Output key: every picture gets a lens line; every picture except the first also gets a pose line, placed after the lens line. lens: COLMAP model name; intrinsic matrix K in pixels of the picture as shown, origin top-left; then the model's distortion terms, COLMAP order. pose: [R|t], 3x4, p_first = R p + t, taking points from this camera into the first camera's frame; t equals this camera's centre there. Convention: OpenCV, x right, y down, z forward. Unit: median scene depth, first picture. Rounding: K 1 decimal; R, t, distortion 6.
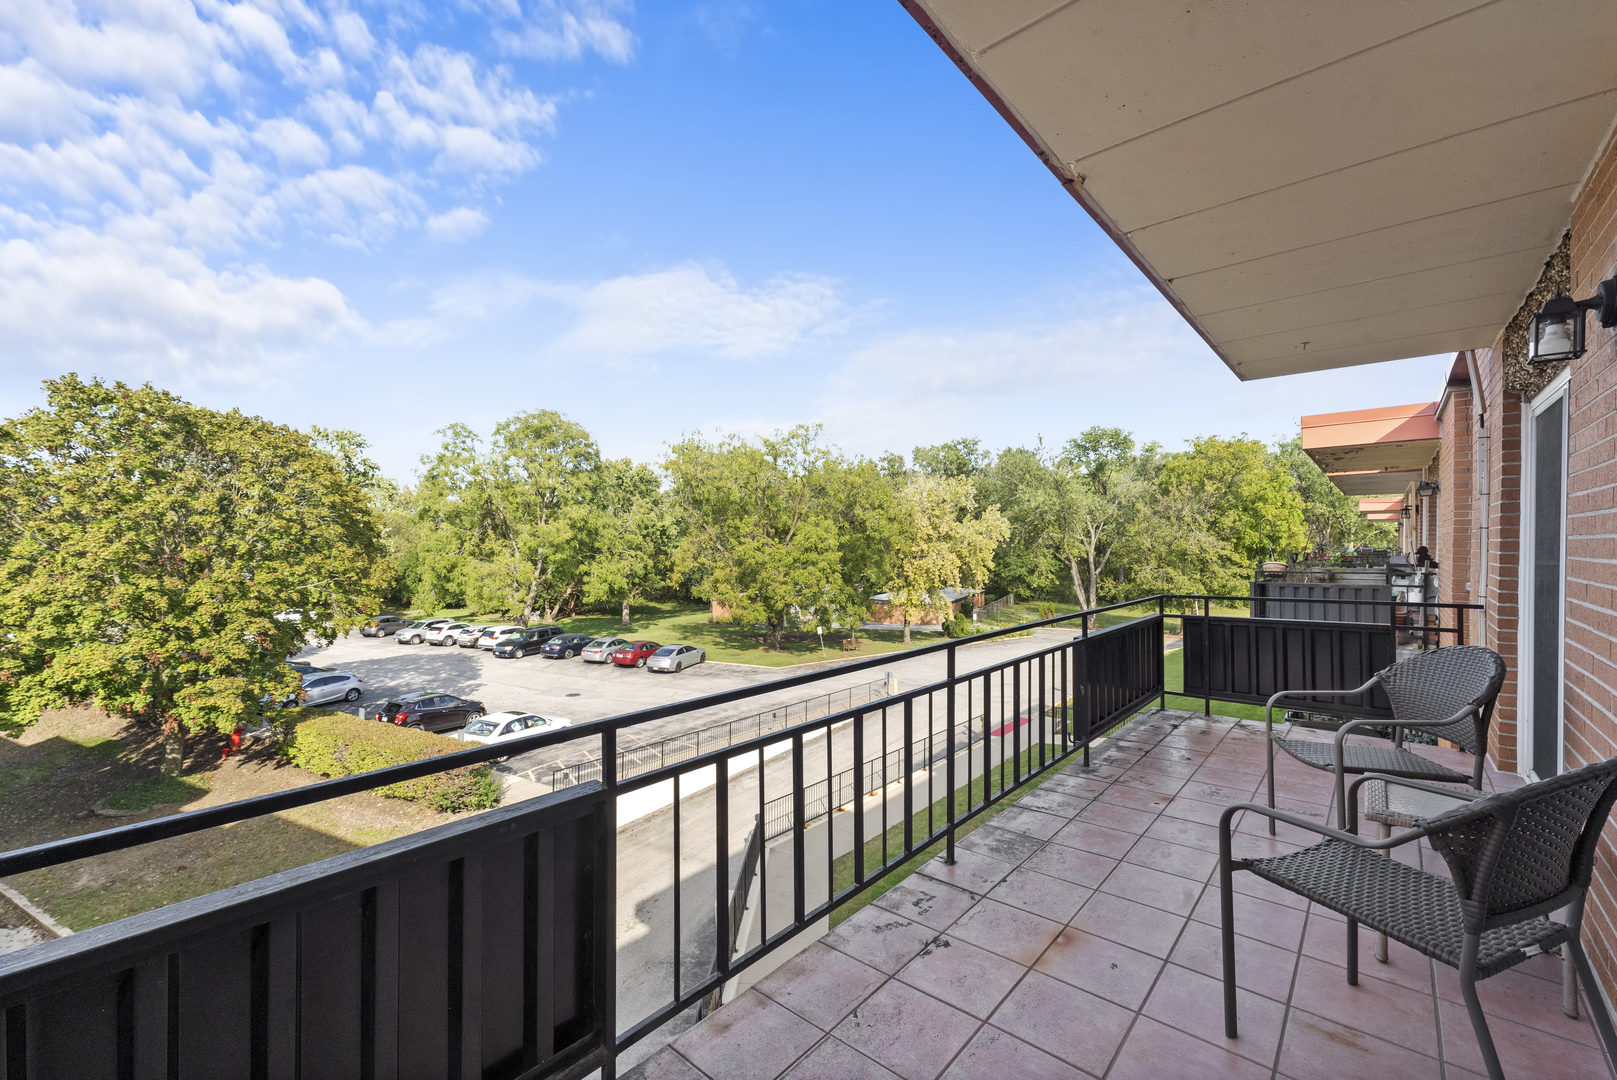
lens RADIAL K [[664.1, 0, 814.0], [0, 664.1, 543.8], [0, 0, 1]] dist [-0.000809, -0.000176]
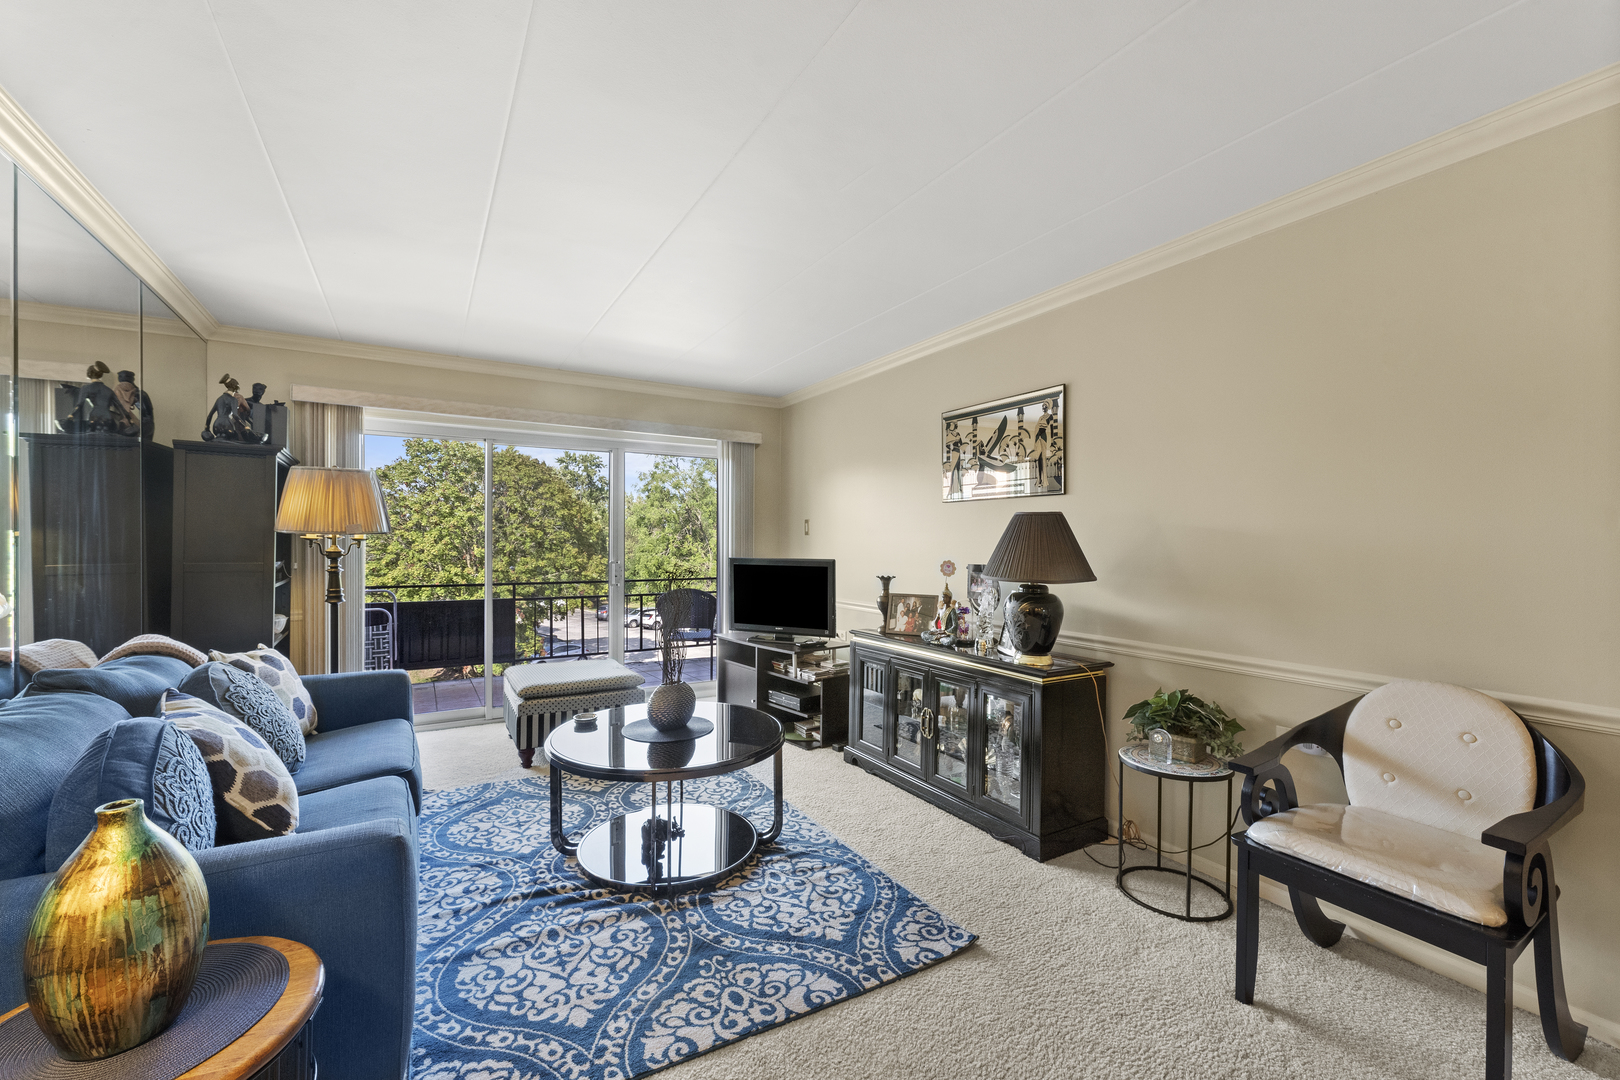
lens RADIAL K [[665.3, 0, 804.3], [0, 665.3, 542.3], [0, 0, 1]] dist [-0.000809, -0.000176]
pose [[0.950656, 0.000752, -0.310246, 0.195856], [-0.002978, 0.999973, -0.006703, 0.002132], [0.310232, 0.007296, 0.950633, -0.172719]]
